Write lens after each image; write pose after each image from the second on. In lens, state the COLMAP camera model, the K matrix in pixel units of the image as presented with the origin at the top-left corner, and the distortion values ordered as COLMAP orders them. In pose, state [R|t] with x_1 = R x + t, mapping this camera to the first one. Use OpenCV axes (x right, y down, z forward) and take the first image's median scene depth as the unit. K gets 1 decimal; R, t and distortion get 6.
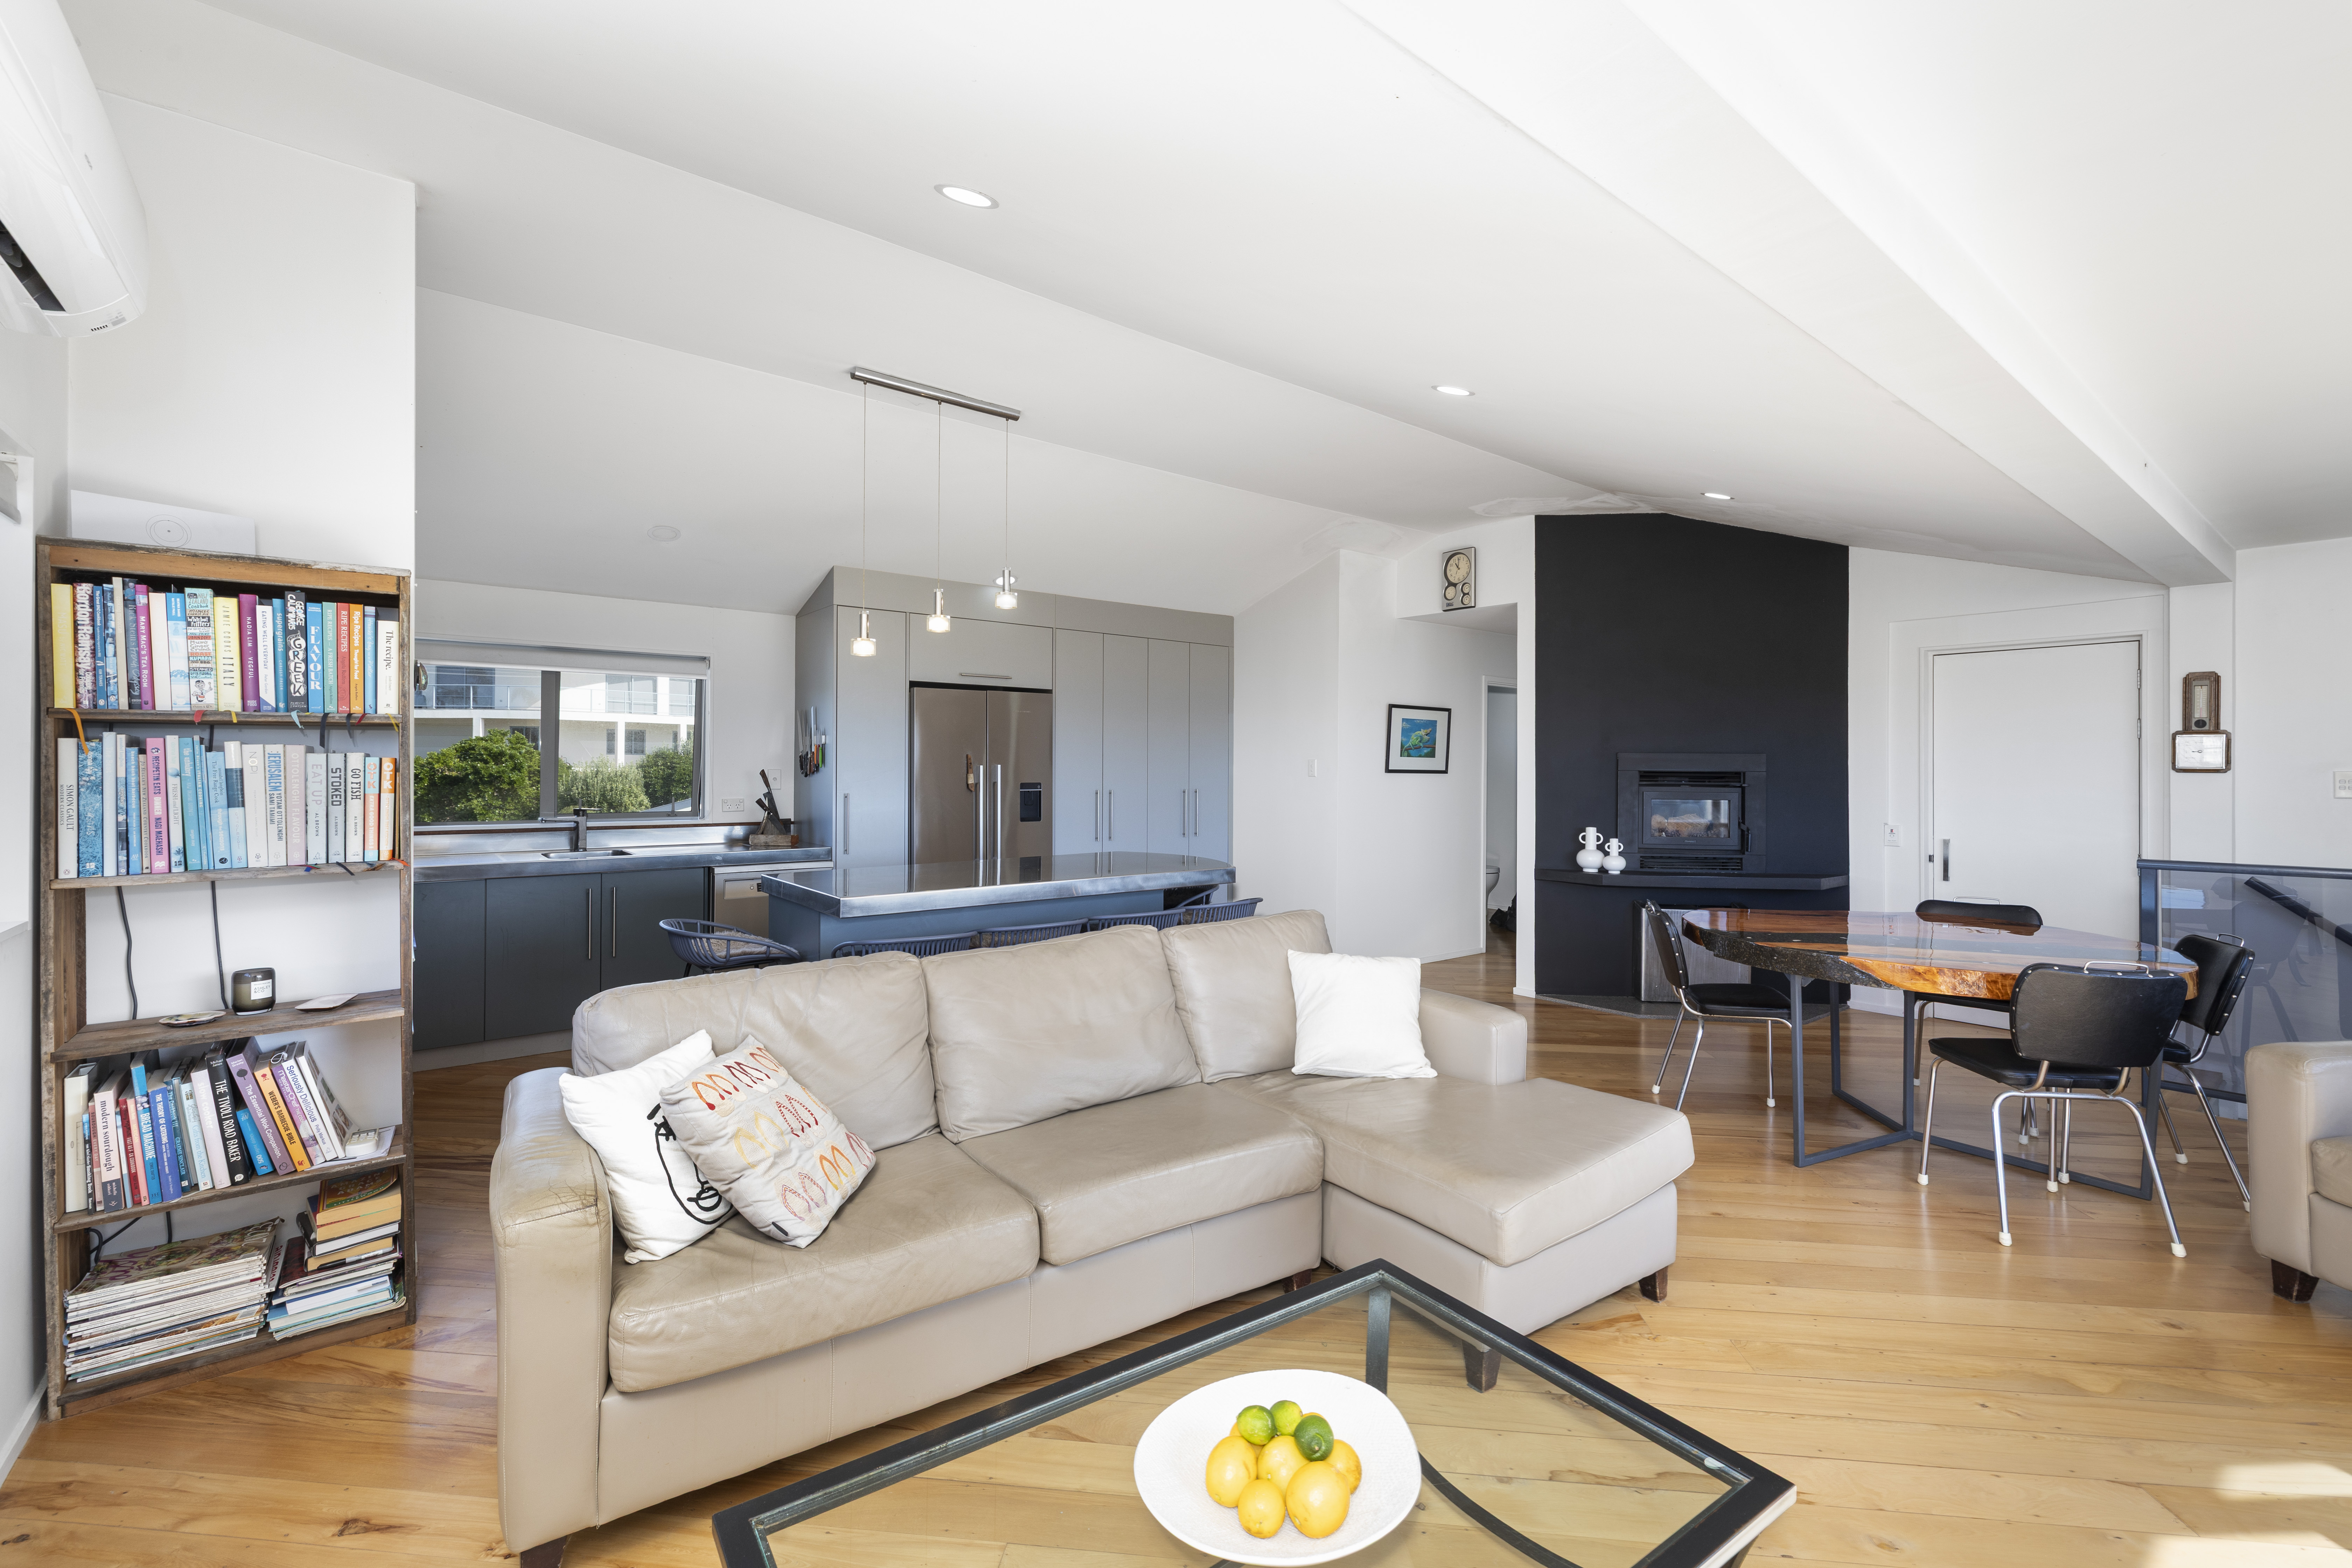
lens RADIAL K [[1002.7, 0, 1171.0], [0, 1002.7, 767.0], [0, 0, 1]] dist [0.000484, -0.000097]
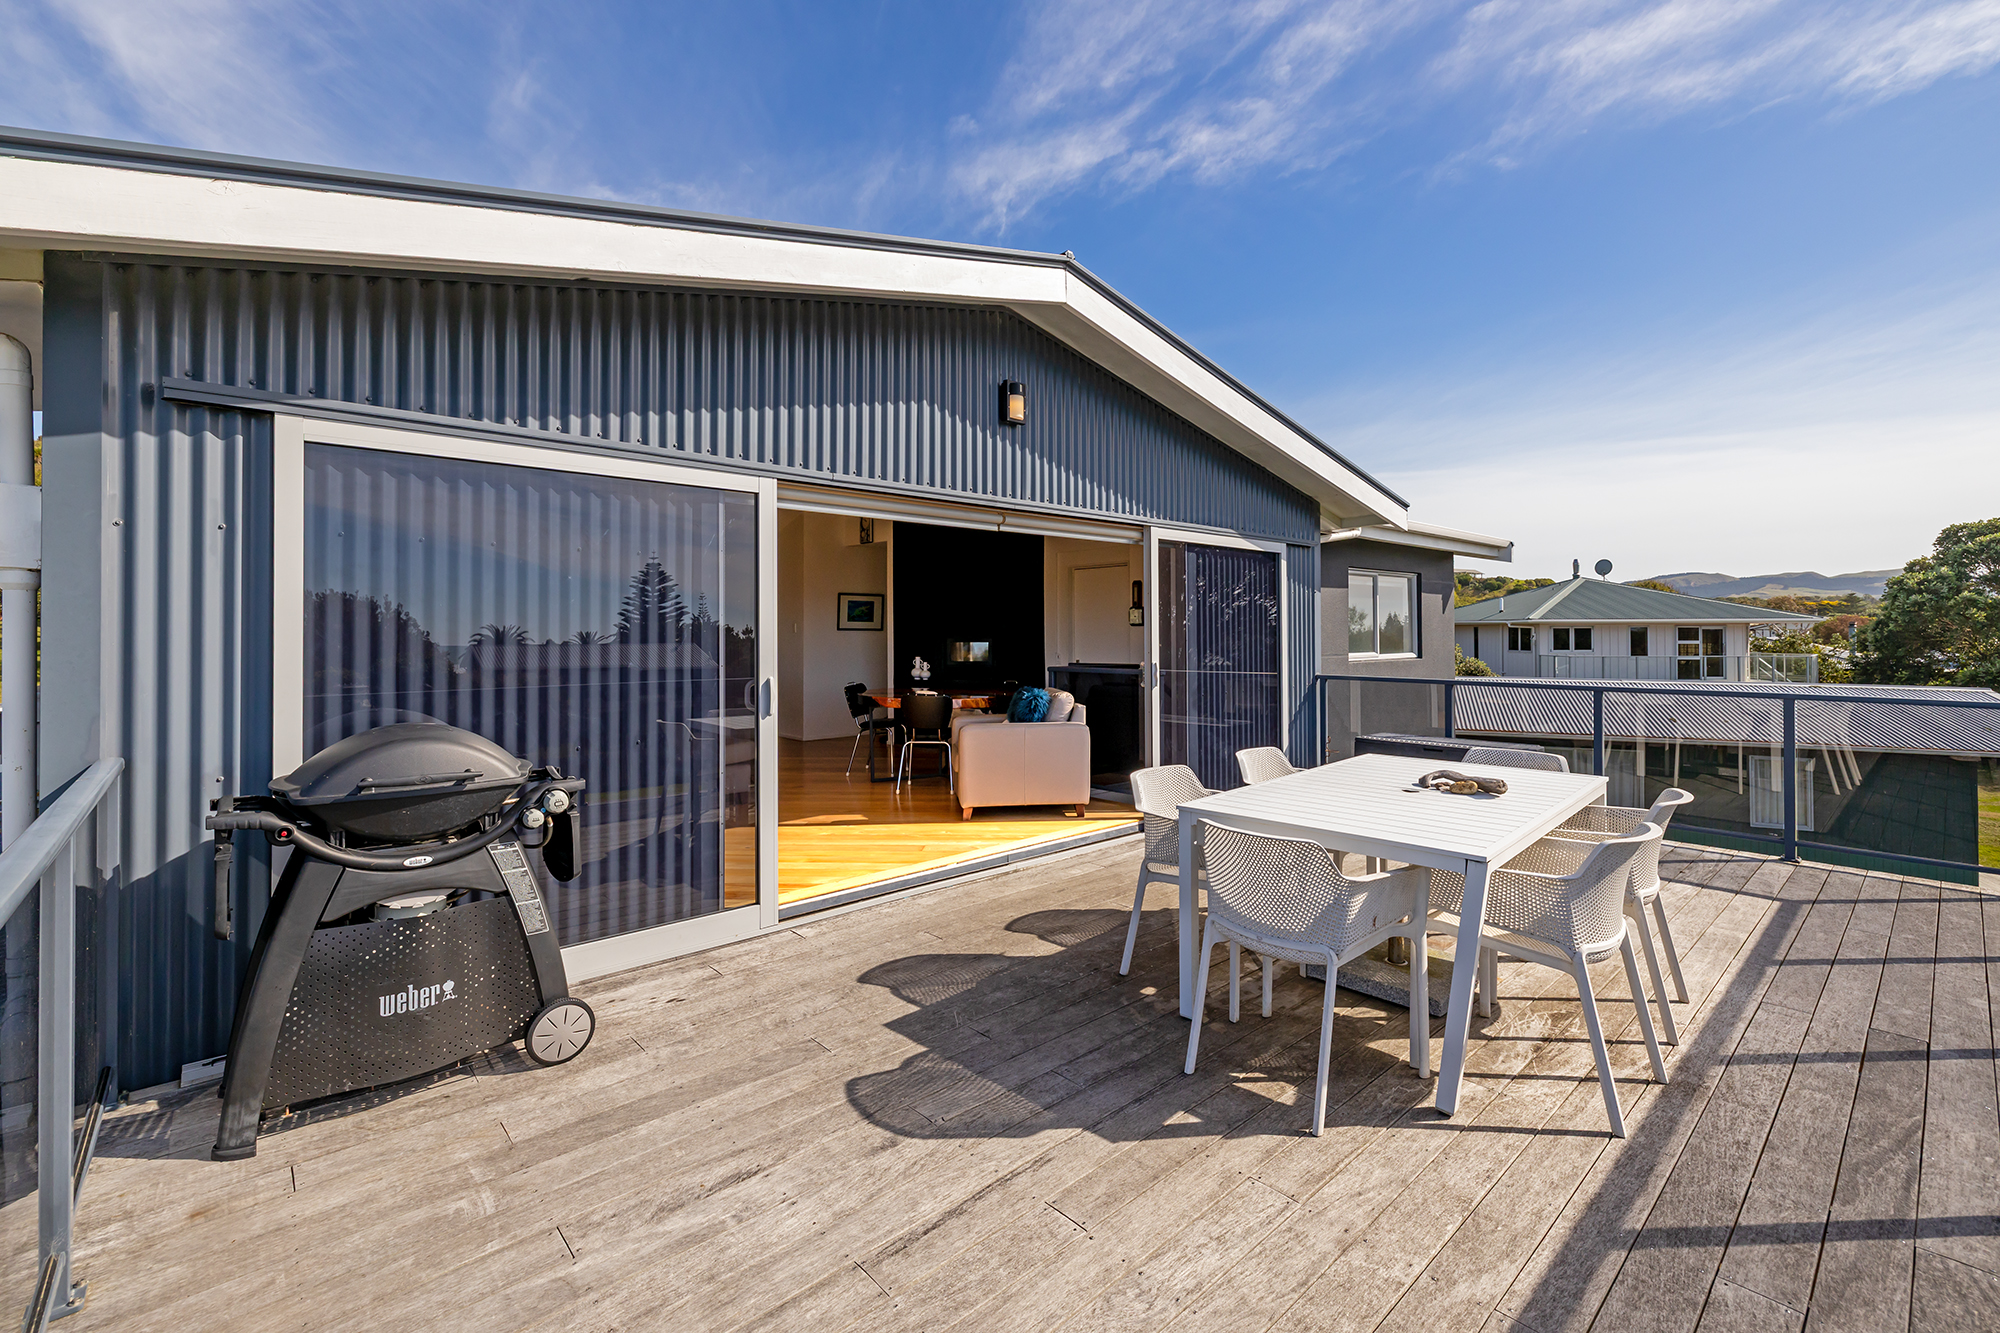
lens RADIAL K [[852.7, 0, 1000.8], [0, 852.7, 647.0], [0, 0, 1]] dist [0.000484, -0.000097]
pose [[0.996627, -0.005527, 0.081875, 0.474949], [0.004219, 0.999861, 0.016139, 0.016064], [-0.081953, -0.015739, 0.996512, -0.722102]]
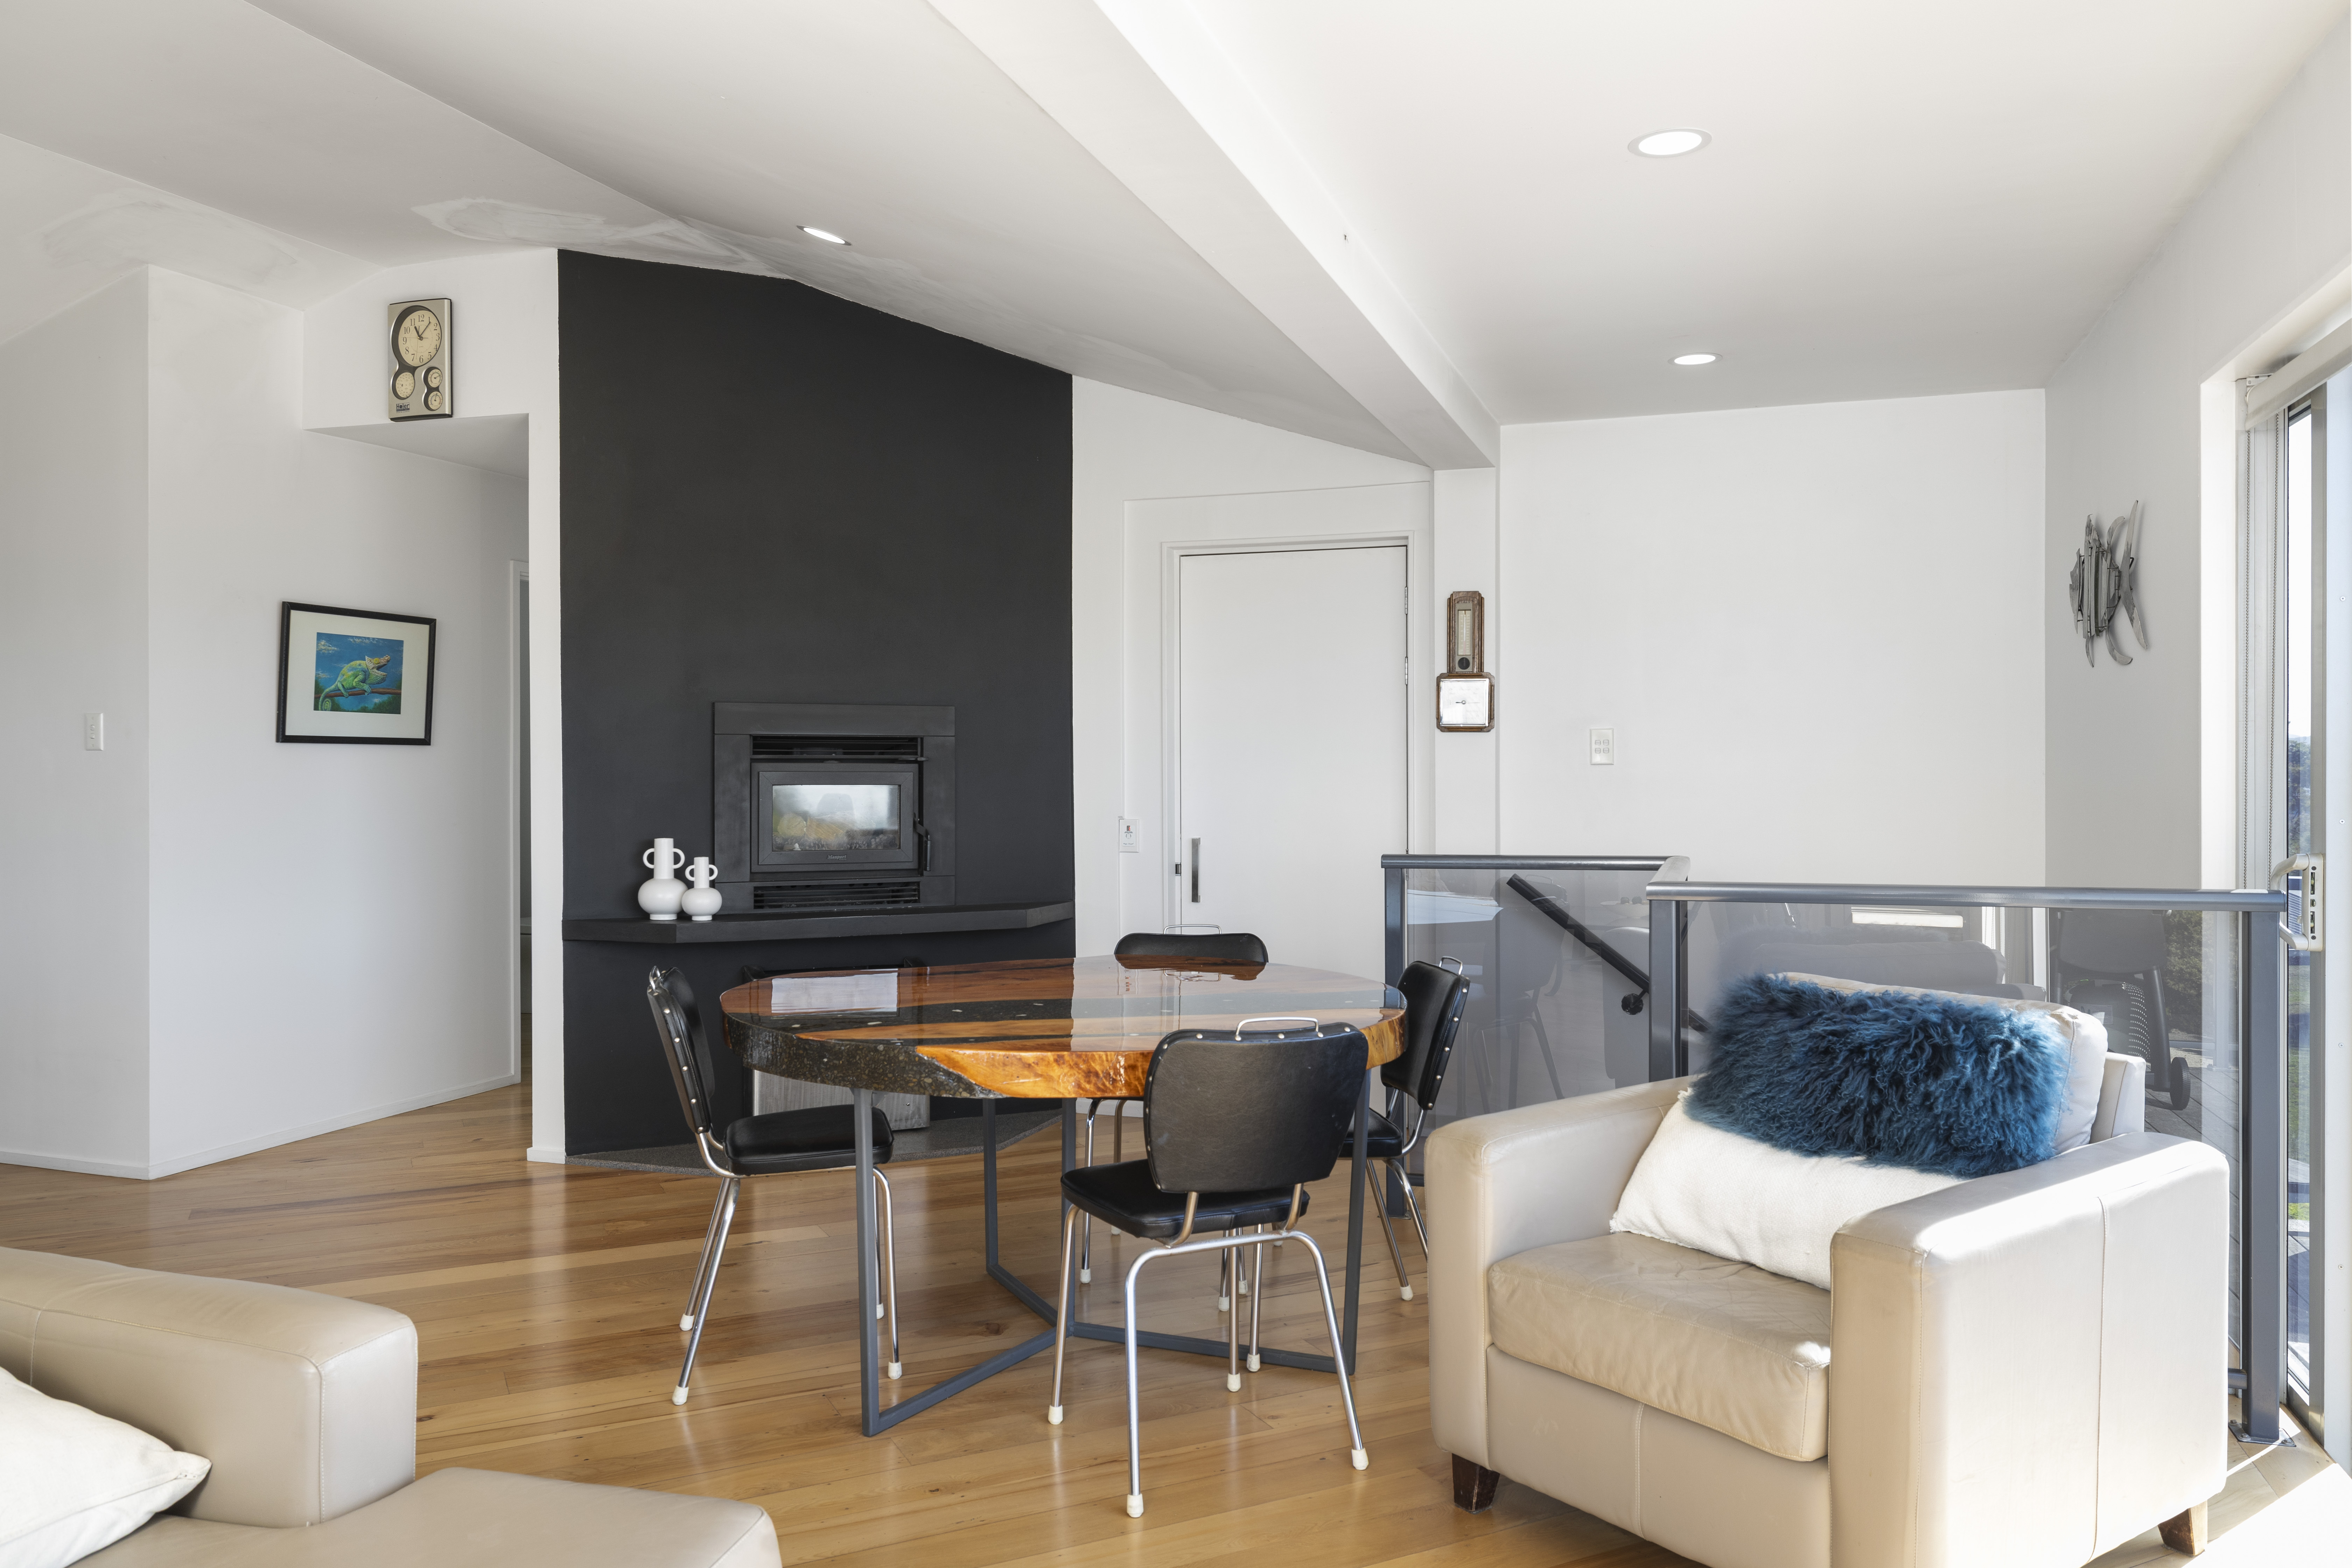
lens RADIAL K [[1688.0, 0, 1181.6], [0, 1688.0, 778.5], [0, 0, 1]] dist [-0.002698, 0.000790]
pose [[0.836817, -0.012467, 0.547340, 0.163145], [0.004946, 0.999872, 0.015212, 0.016199], [-0.547460, -0.010022, 0.836772, 0.084481]]
